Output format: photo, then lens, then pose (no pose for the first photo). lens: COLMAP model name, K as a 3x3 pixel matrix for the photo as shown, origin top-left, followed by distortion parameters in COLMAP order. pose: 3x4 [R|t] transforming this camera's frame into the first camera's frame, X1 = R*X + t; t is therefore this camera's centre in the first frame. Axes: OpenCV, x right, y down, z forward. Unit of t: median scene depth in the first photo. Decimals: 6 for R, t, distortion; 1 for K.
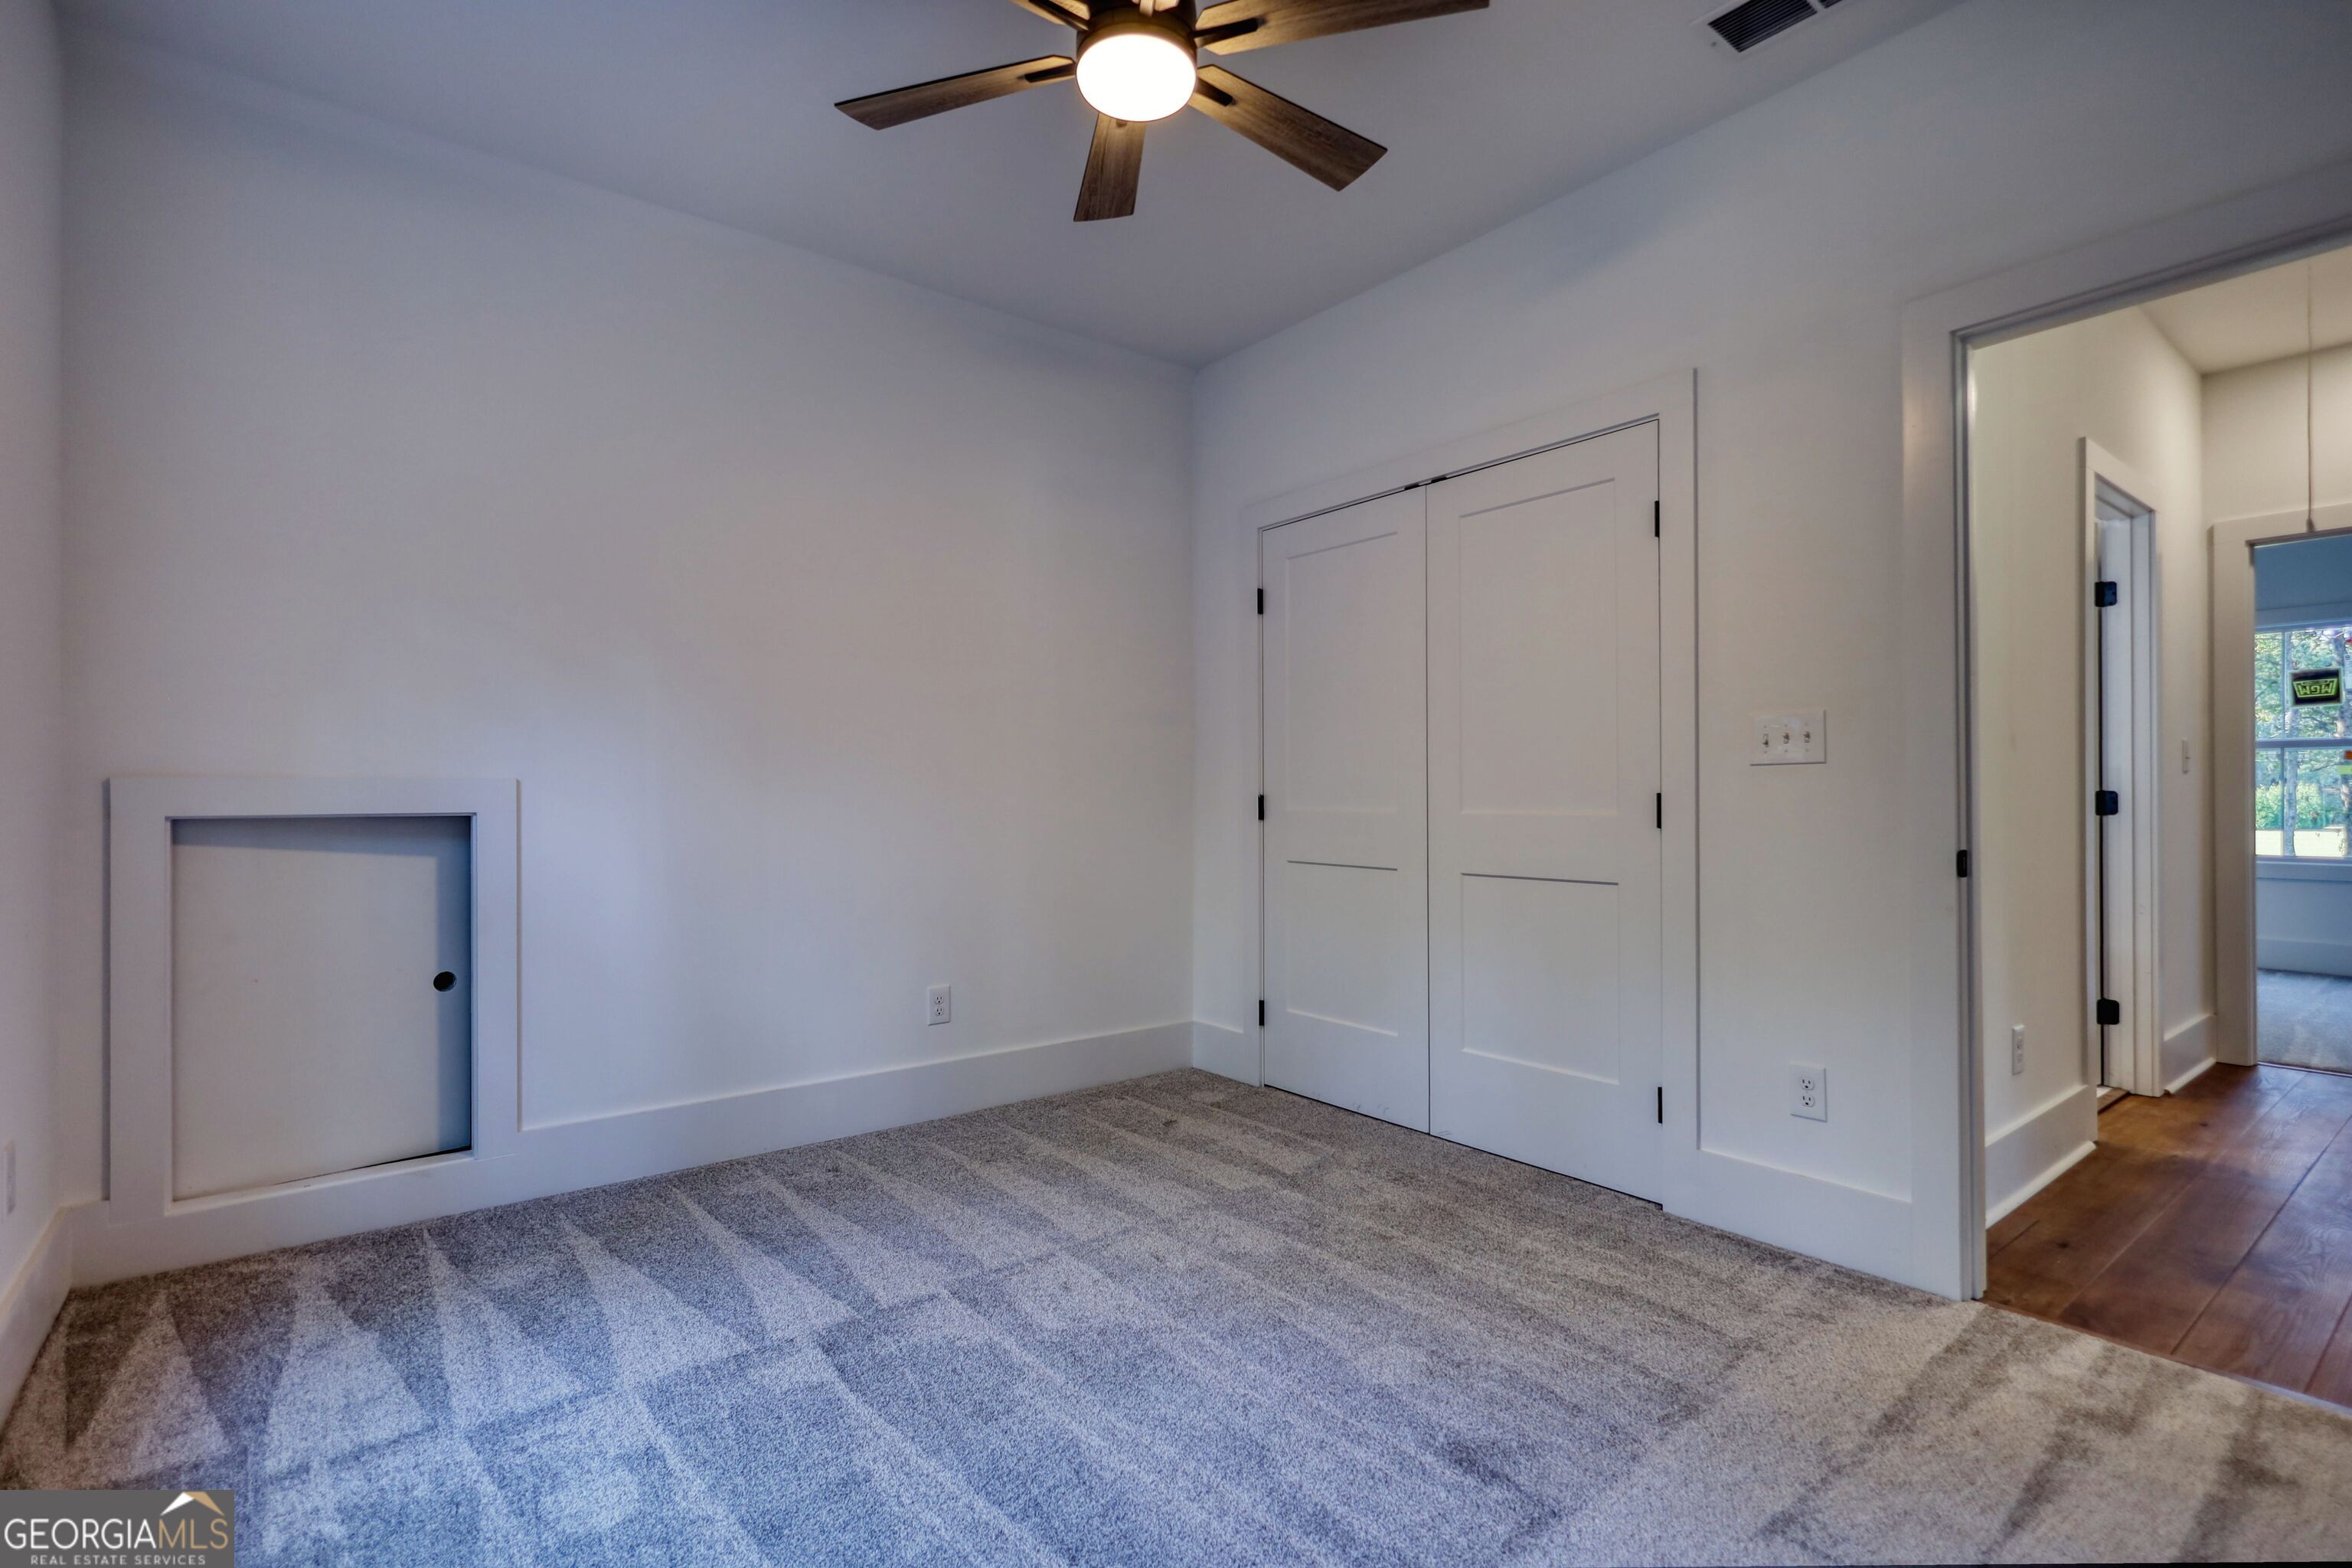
lens RADIAL K [[1112.2, 0, 1176.0], [0, 1112.2, 784.0], [0, 0, 1]] dist [0.014342, 0.000435]
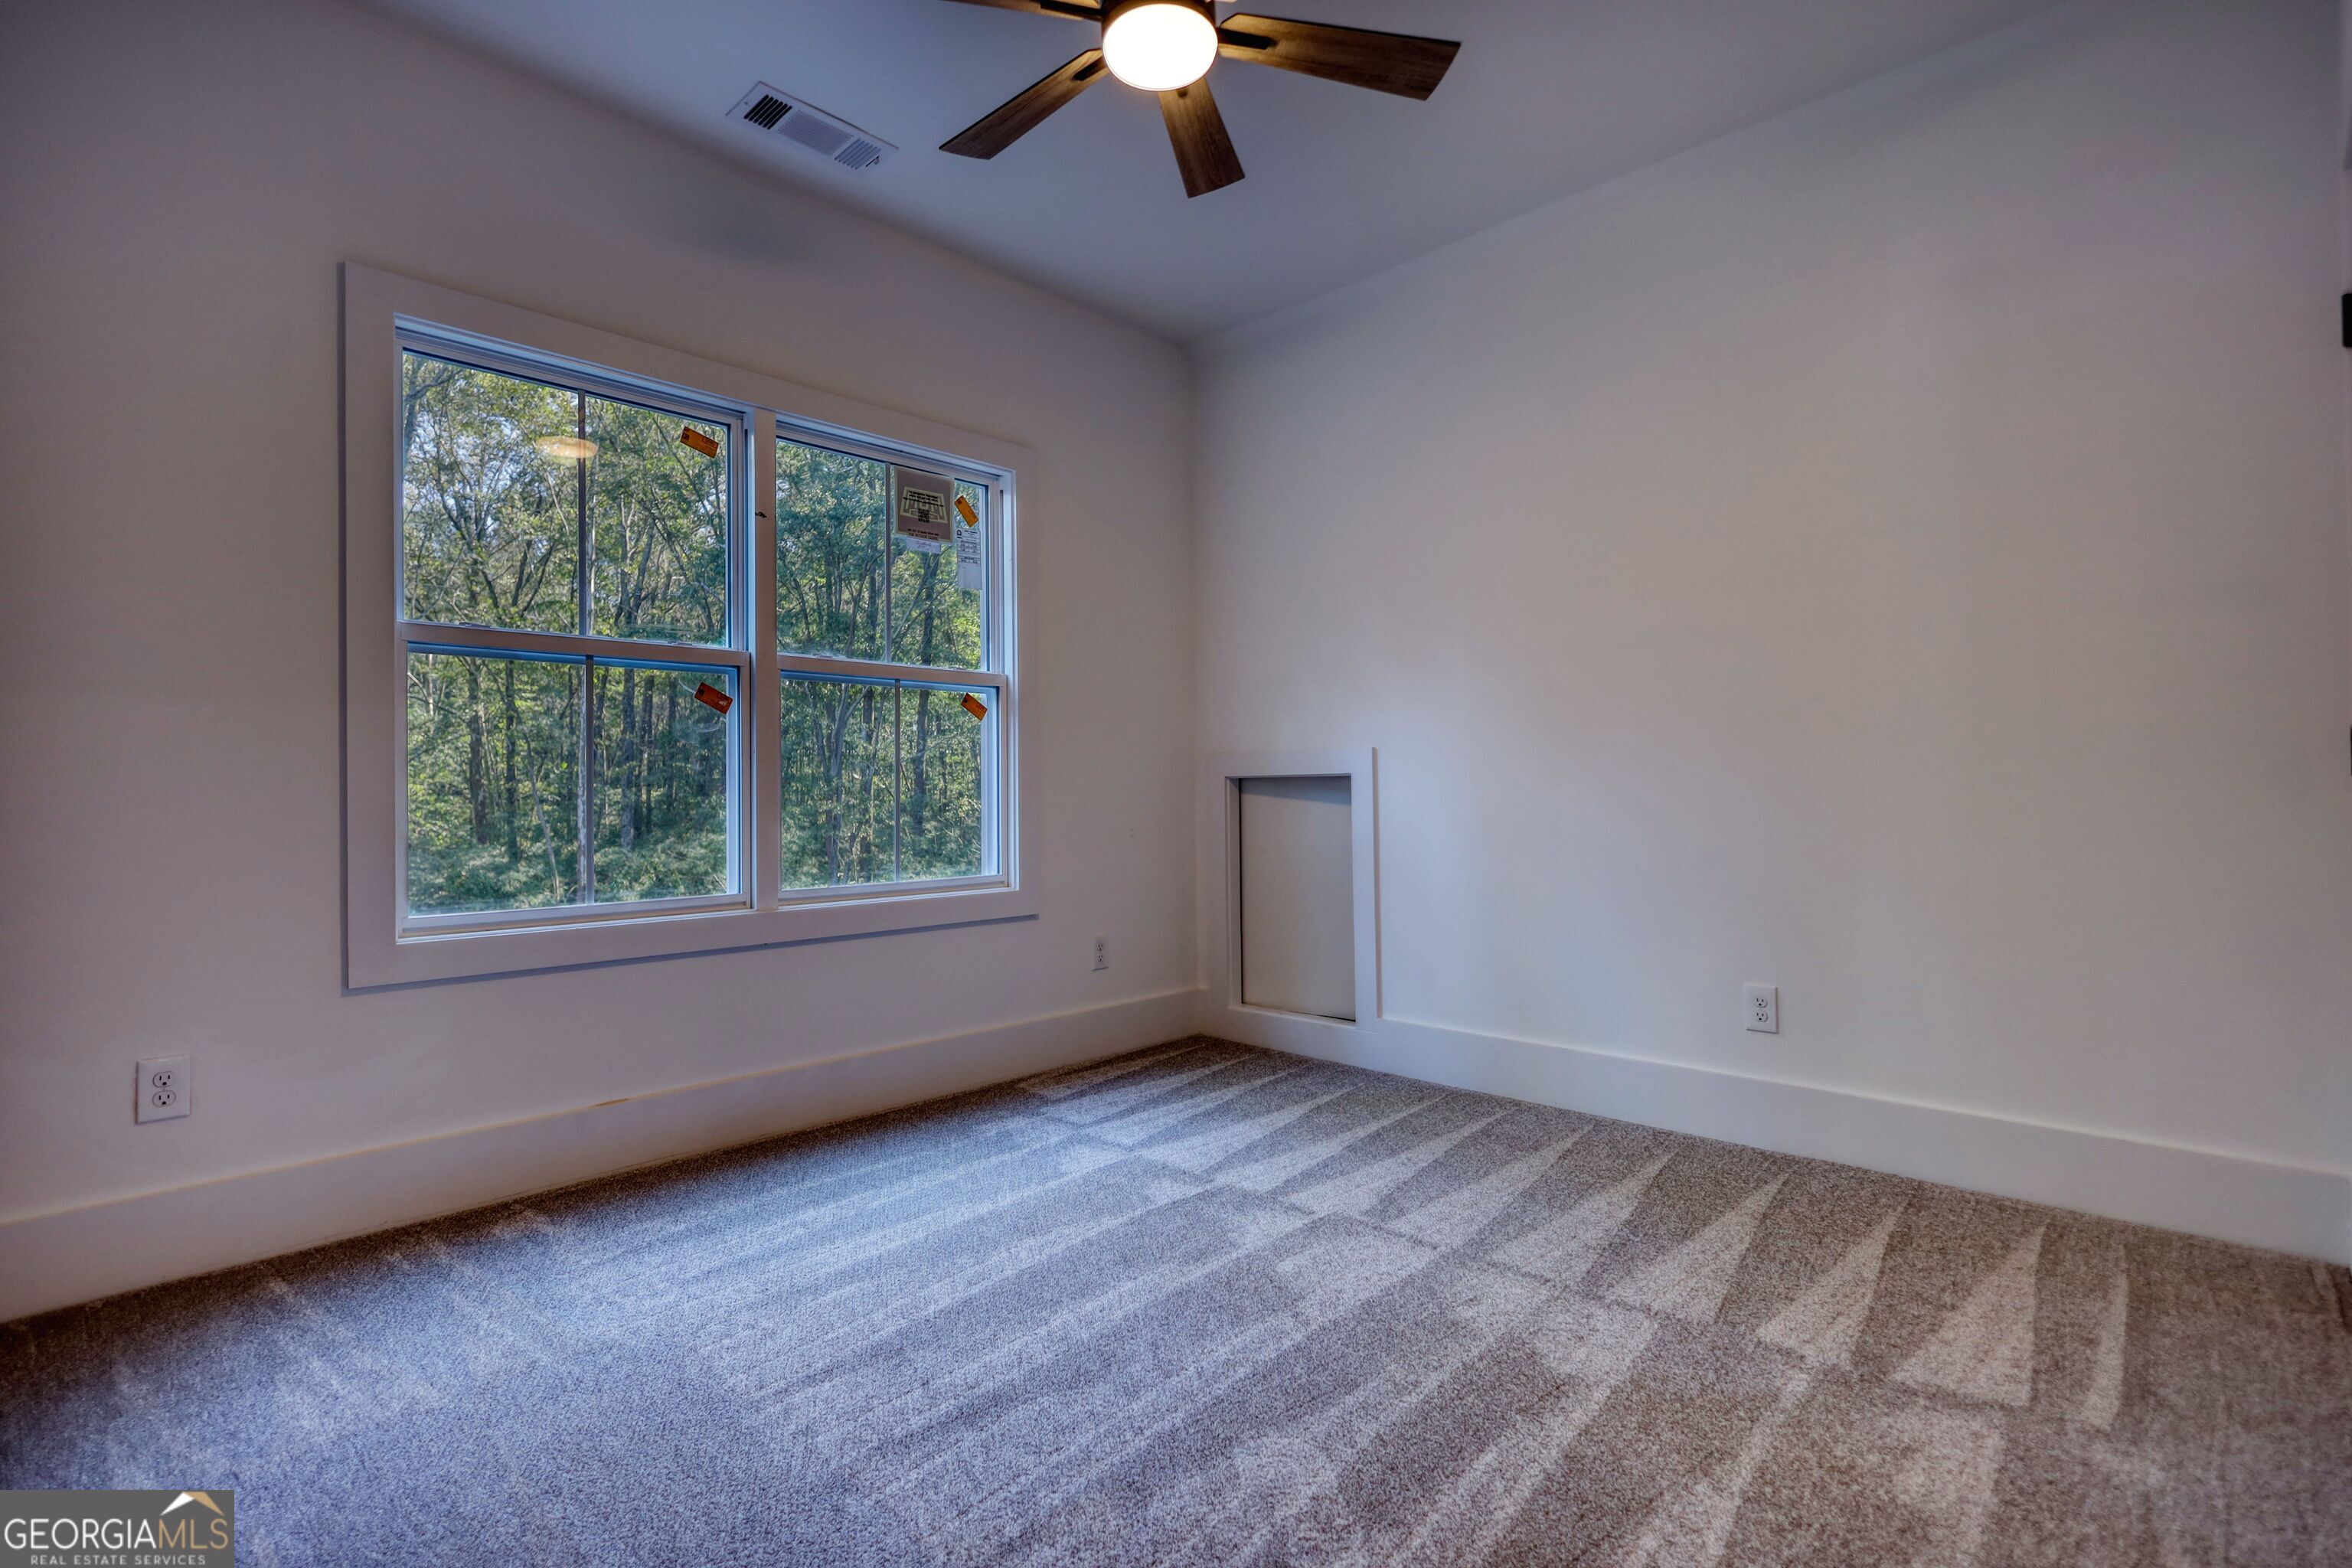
lens RADIAL K [[1112.2, 0, 1176.0], [0, 1112.2, 784.0], [0, 0, 1]] dist [0.014342, 0.000435]
pose [[0.163684, 0.000178, -0.986513, 0.742374], [0.011802, 0.999928, 0.002139, 0.034586], [0.986442, -0.011993, 0.163670, 0.624414]]
